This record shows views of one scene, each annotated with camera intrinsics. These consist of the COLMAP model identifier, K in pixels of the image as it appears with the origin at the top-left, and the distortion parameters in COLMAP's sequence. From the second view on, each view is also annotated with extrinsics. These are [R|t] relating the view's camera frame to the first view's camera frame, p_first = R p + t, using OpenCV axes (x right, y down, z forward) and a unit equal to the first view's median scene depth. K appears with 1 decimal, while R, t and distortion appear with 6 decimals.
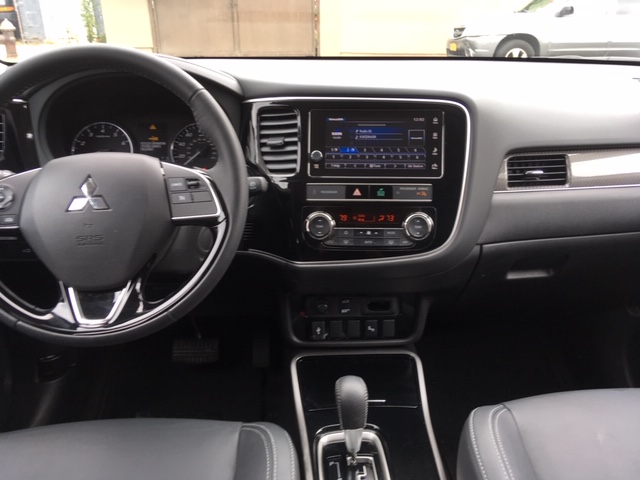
lens RADIAL K [[537.8, 0, 320.0], [0, 537.8, 240.0], [0, 0, 1]] dist [0.118445, -0.183068]
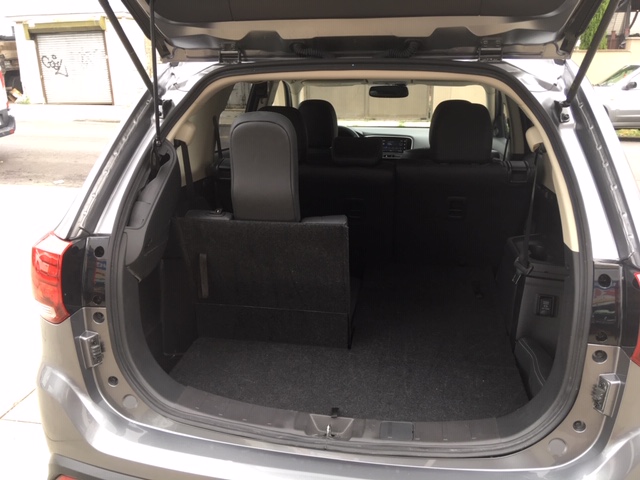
lens RADIAL K [[537.8, 0, 320.0], [0, 537.8, 240.0], [0, 0, 1]] dist [0.118445, -0.183068]
pose [[0.974415, 0.048581, -0.219445, 0.498730], [-0.071190, 0.992801, -0.096319, 0.985076], [0.213186, 0.109477, 0.970859, -3.133817]]
